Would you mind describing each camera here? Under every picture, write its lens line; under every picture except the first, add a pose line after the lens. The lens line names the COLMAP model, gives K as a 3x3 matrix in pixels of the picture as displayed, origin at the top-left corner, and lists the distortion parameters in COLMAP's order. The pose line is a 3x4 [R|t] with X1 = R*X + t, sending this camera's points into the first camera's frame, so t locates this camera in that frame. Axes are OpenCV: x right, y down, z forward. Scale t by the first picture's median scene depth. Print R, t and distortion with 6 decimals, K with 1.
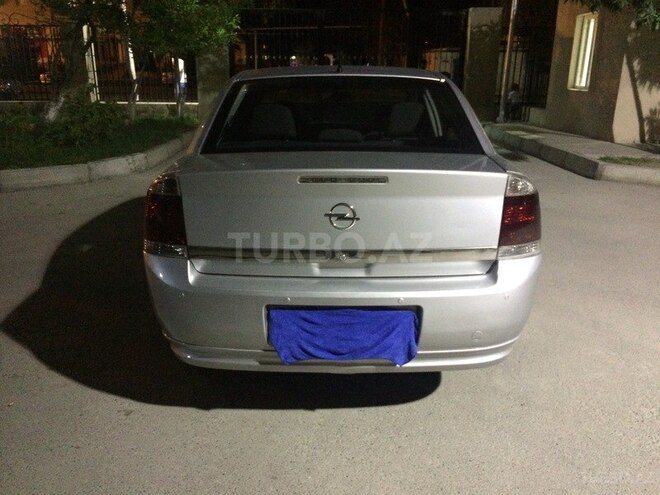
lens RADIAL K [[562.6, 0, 330.0], [0, 562.6, 246.2], [0, 0, 1]] dist [0.058480, -0.080335]
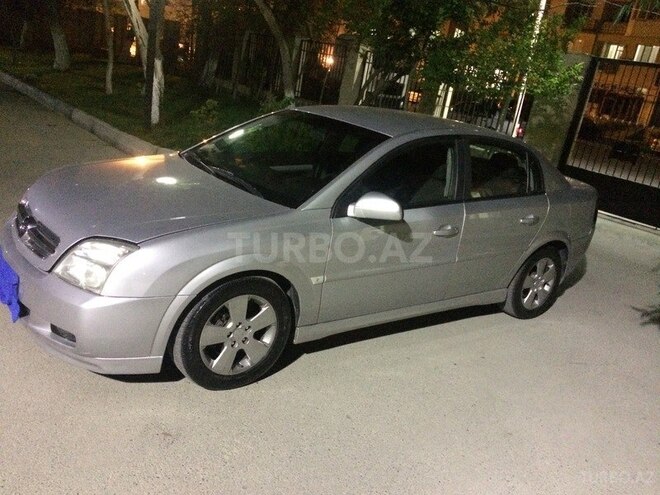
lens RADIAL K [[562.6, 0, 327.7], [0, 562.6, 250.8], [0, 0, 1]] dist [0.058480, -0.080335]
pose [[0.611330, 0.332349, -0.718206, 1.425951], [-0.389945, 0.916224, 0.092065, -0.483942], [0.688636, 0.223779, 0.689713, 1.275805]]
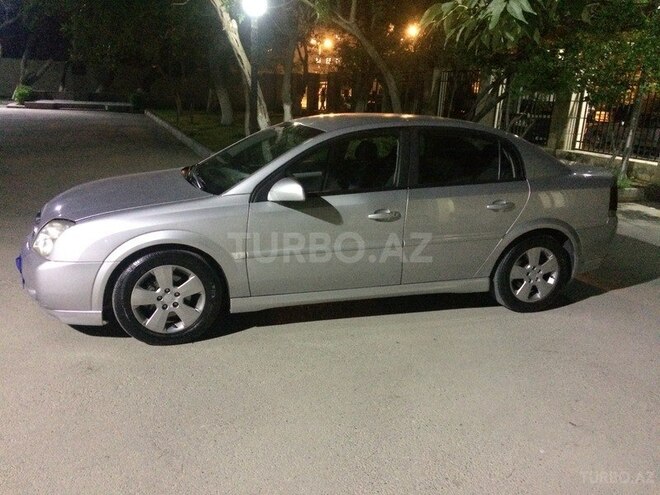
lens RADIAL K [[562.6, 0, 323.7], [0, 562.6, 249.5], [0, 0, 1]] dist [0.058480, -0.080335]
pose [[0.332836, 0.265081, -0.904960, 1.911582], [-0.331798, 0.931228, 0.150744, -0.604757], [0.882684, 0.250091, 0.397899, 1.740238]]
